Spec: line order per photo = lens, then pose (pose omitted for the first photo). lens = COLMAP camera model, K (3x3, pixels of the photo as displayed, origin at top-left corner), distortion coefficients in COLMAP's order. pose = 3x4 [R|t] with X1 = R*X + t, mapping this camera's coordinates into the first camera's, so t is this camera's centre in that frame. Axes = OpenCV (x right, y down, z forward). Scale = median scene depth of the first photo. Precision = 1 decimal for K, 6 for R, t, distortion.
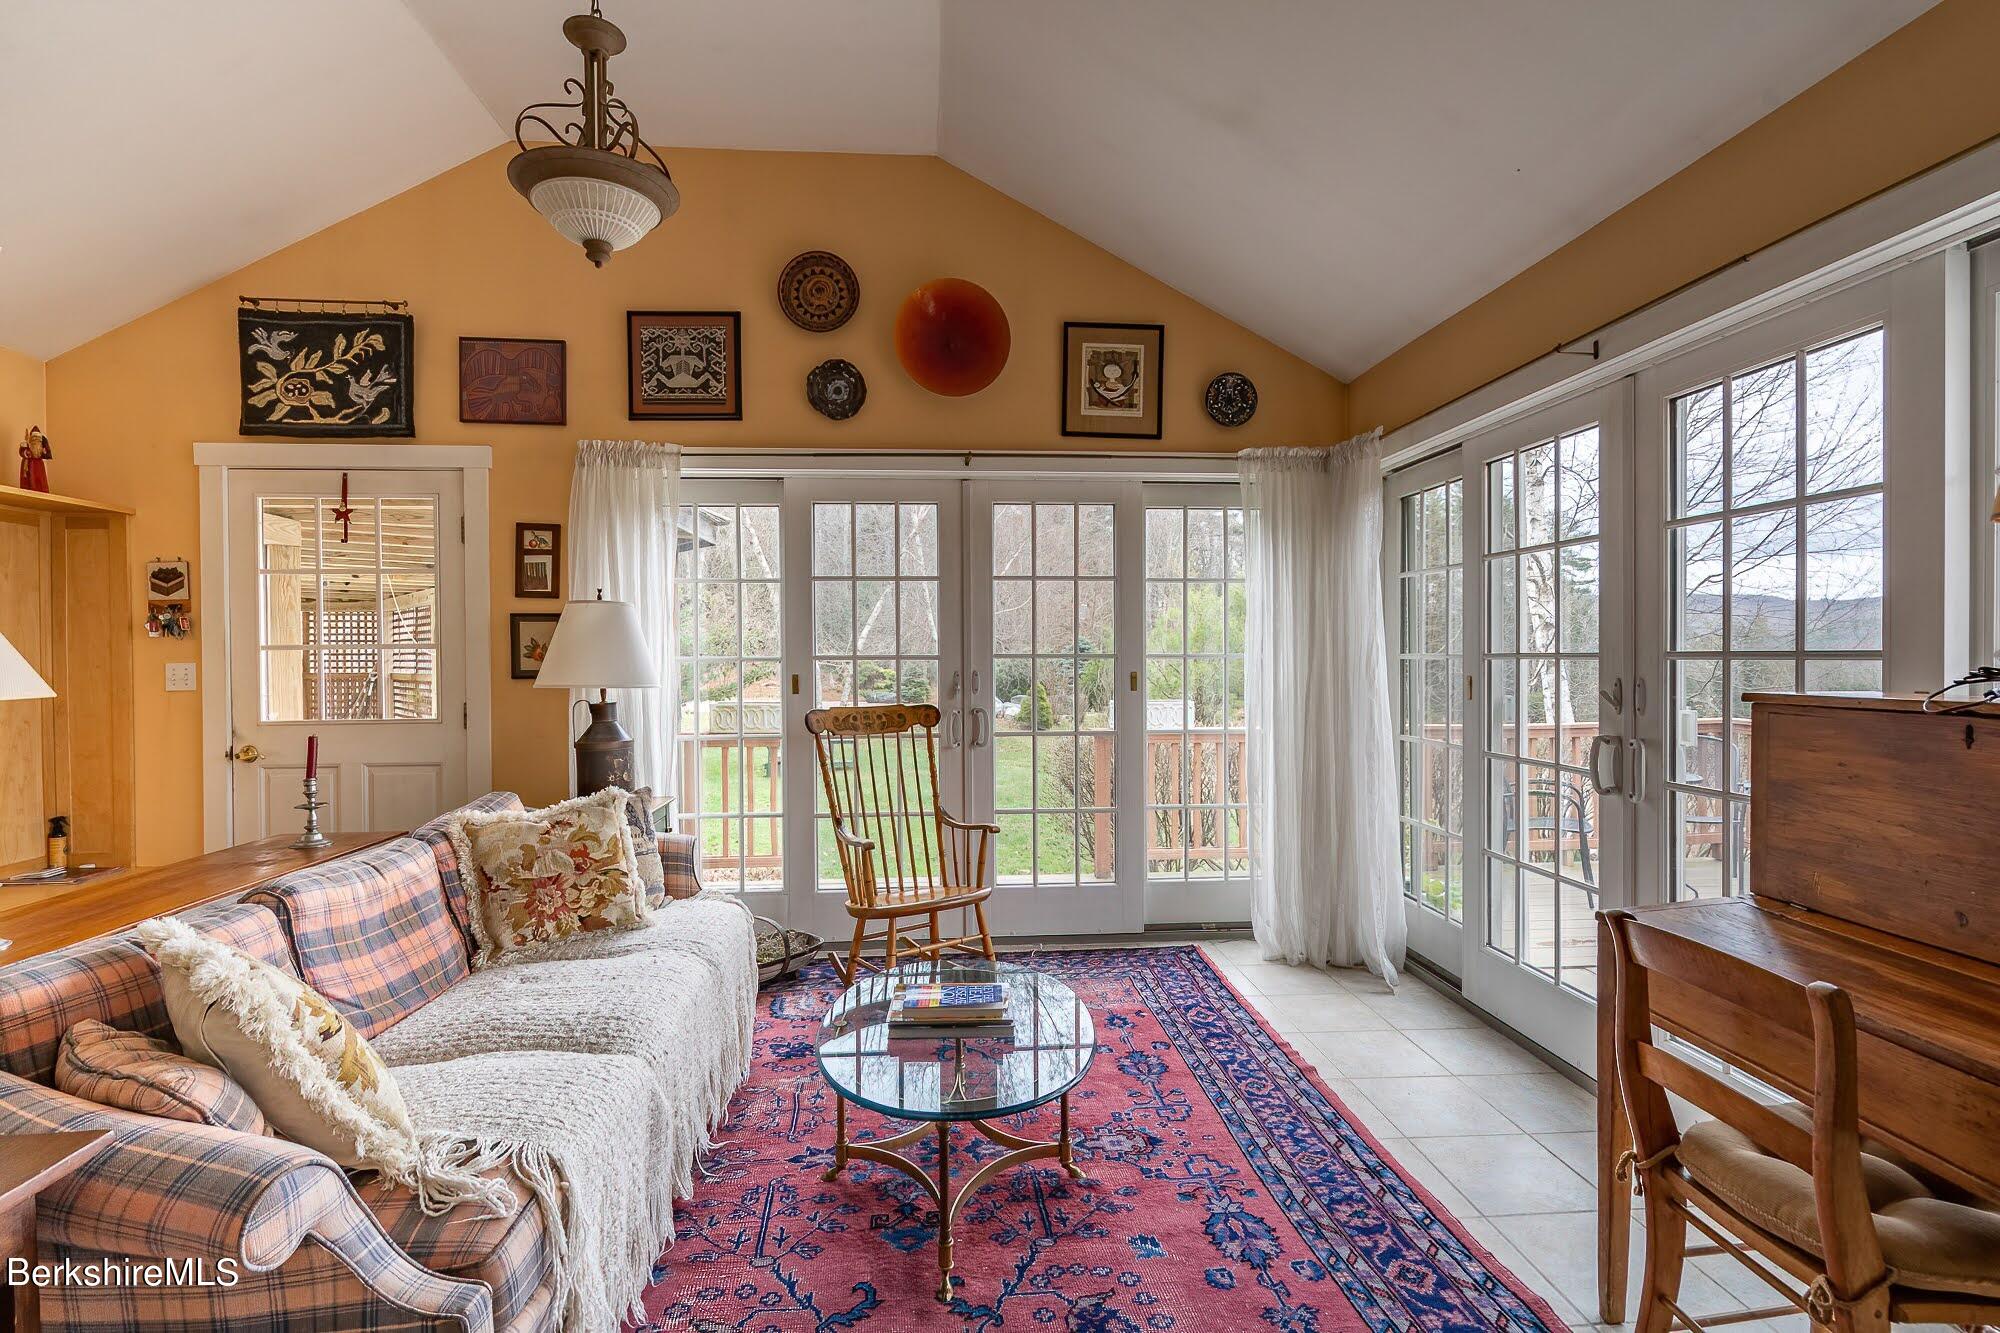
lens RADIAL K [[928.0, 0, 1000.0], [0, 928.0, 666.5], [0, 0, 1]] dist [-0.002053, -0.000226]
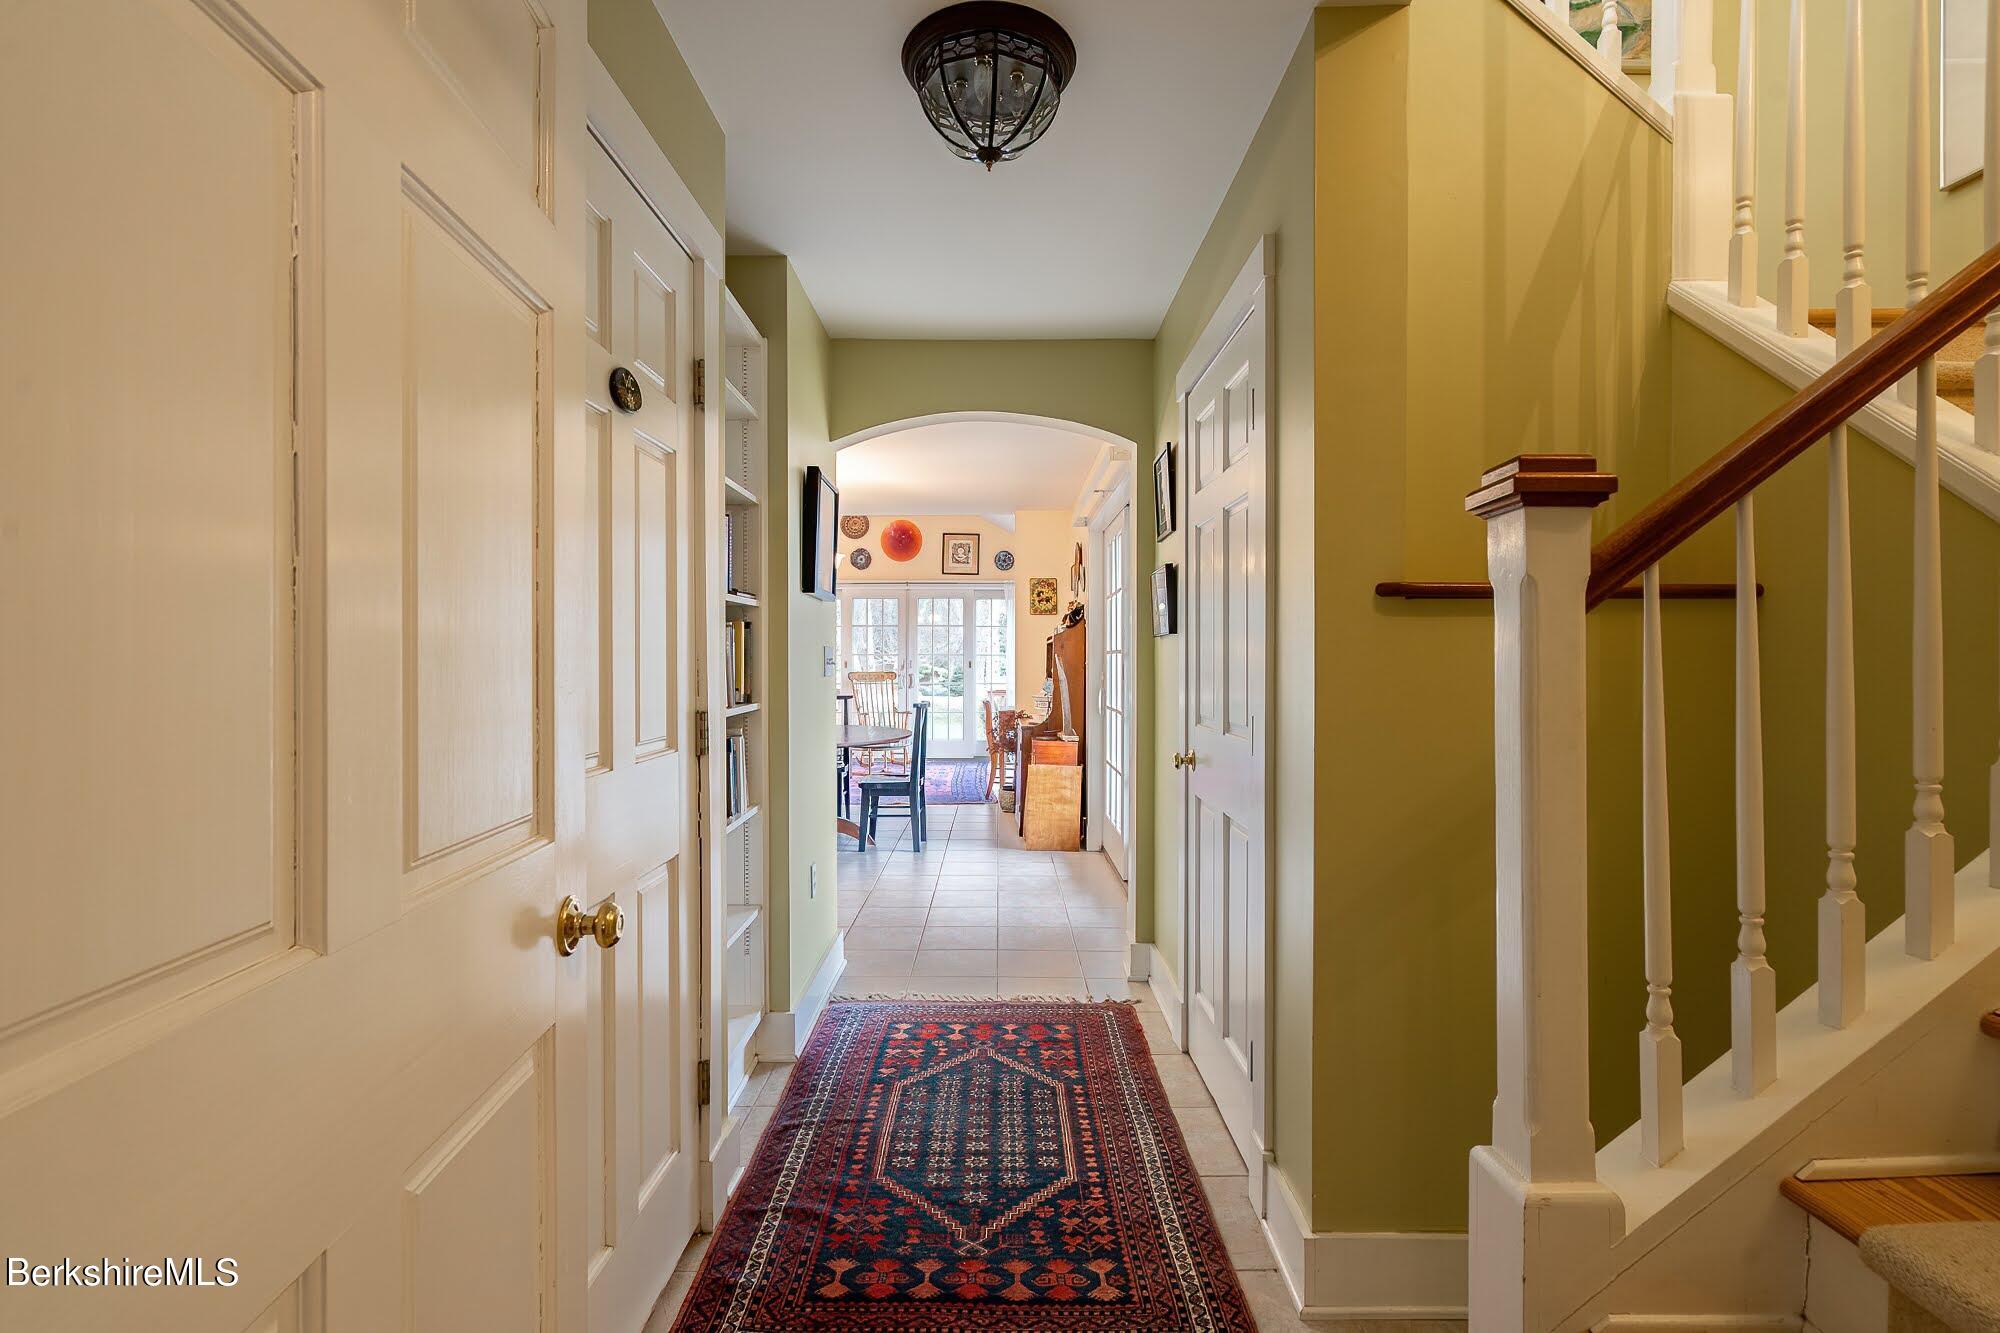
lens RADIAL K [[928.0, 0, 1000.0], [0, 928.0, 666.5], [0, 0, 1]] dist [-0.002053, -0.000226]
pose [[0.997103, 0.007608, -0.075687, 0.450418], [-0.006941, 0.999935, 0.009067, -0.002240], [0.075751, -0.008515, 0.997090, -1.739695]]
